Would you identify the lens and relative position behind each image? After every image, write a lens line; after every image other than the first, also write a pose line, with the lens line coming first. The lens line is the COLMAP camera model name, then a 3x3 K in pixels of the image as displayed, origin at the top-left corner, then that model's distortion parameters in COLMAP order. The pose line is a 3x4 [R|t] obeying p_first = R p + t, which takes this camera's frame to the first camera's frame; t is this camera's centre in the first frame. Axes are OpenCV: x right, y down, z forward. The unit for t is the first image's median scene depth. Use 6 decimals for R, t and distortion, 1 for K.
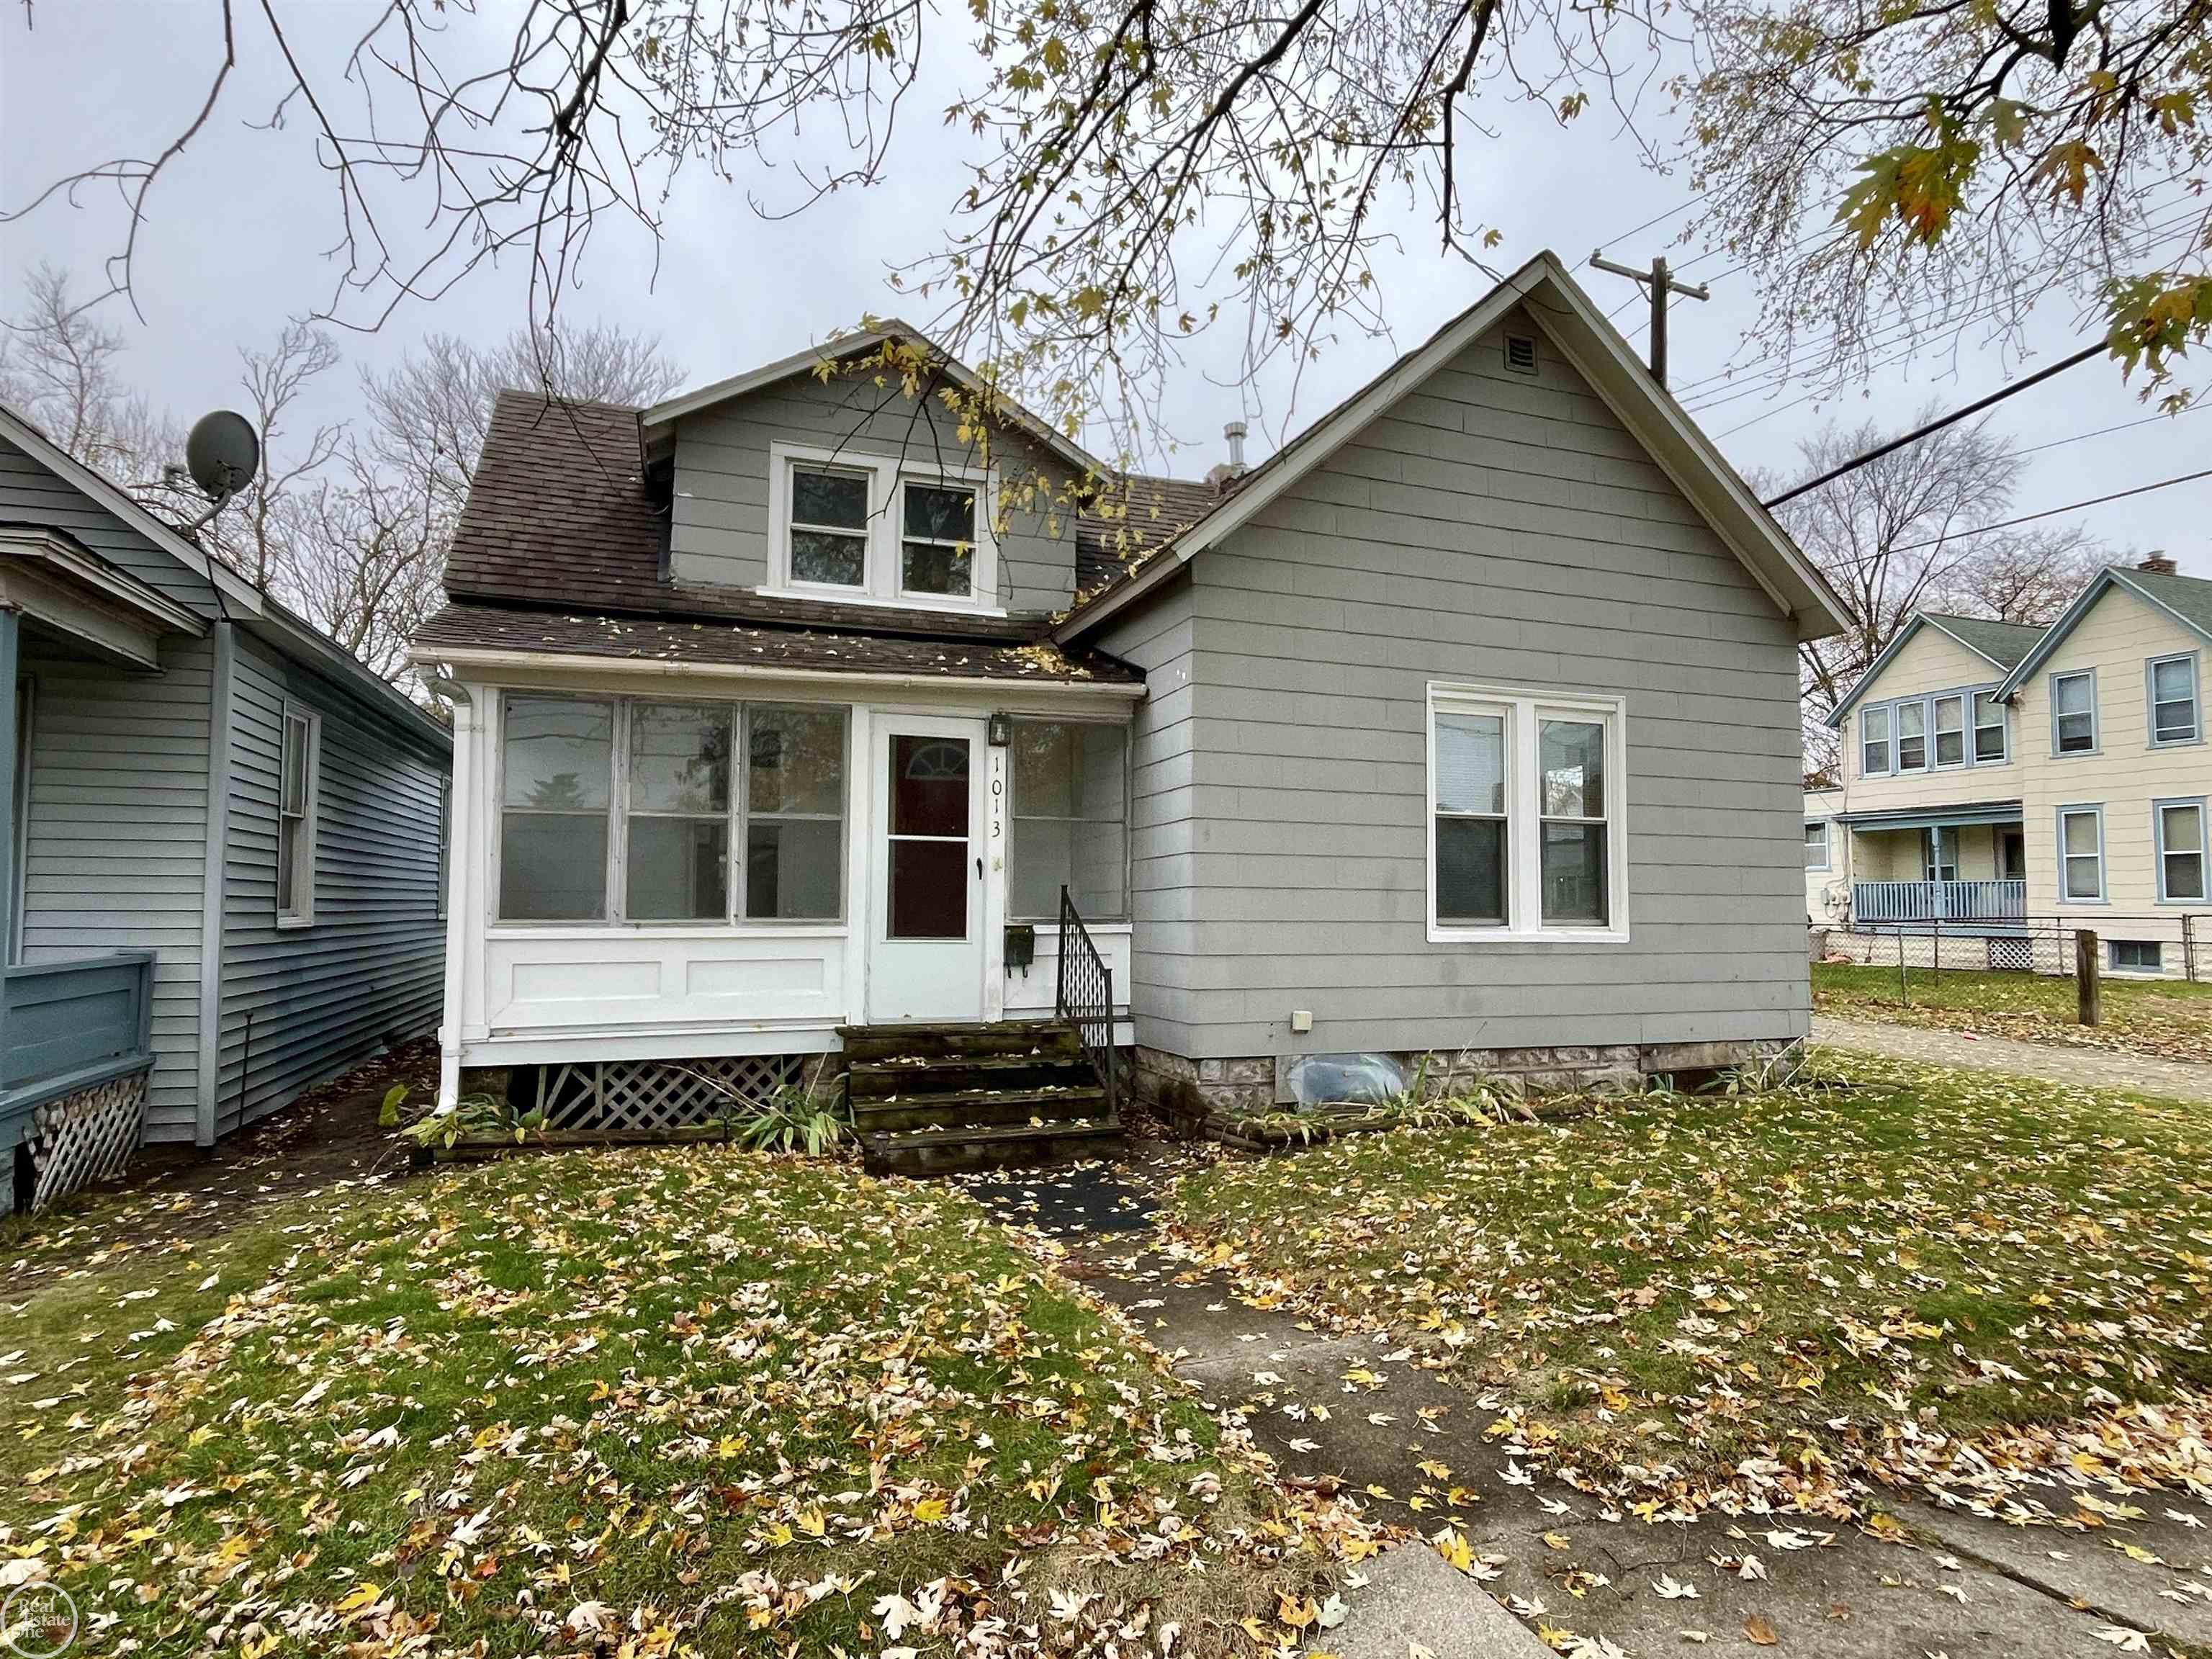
lens RADIAL K [[1249.7, 0, 1112.7], [0, 1249.7, 834.2], [0, 0, 1]] dist [-0.014279, 0.008596]
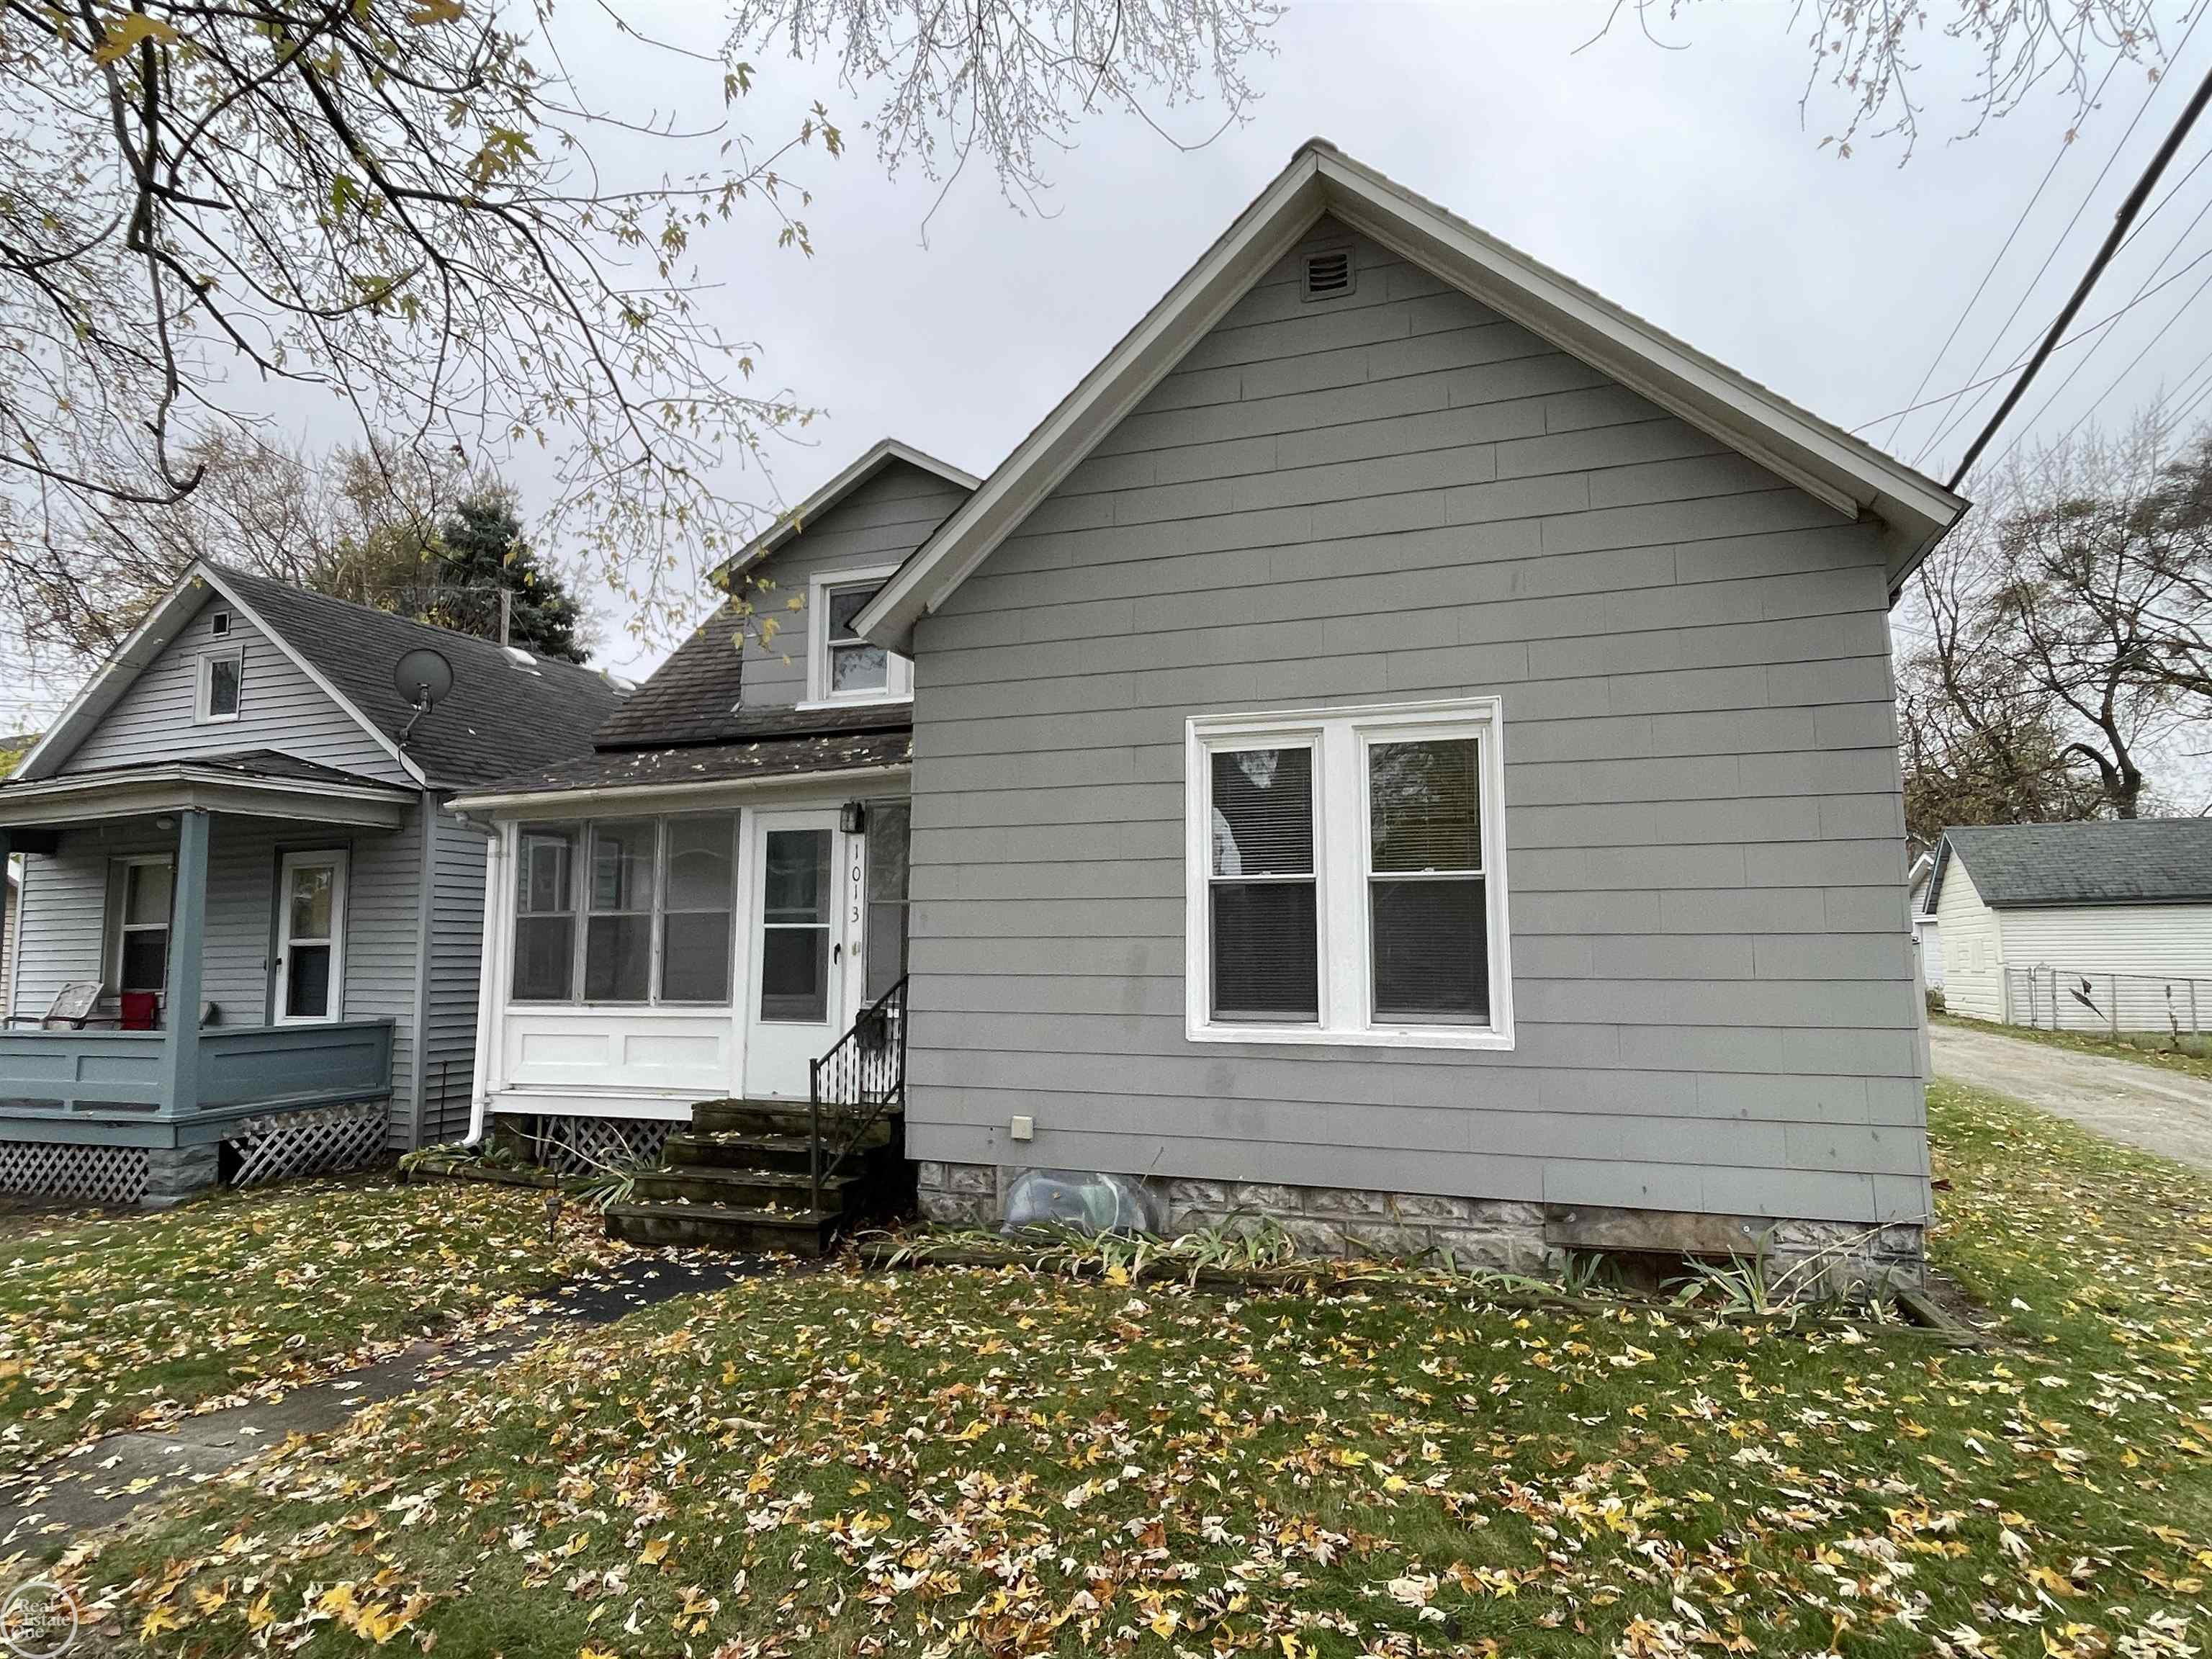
lens RADIAL K [[1249.7, 0, 1112.5], [0, 1249.7, 827.5], [0, 0, 1]] dist [-0.014279, 0.008596]
pose [[0.766876, -0.072500, -0.637688, 0.745337], [0.044491, 0.997214, -0.059870, -0.004579], [0.640252, 0.017542, 0.767965, 0.354064]]
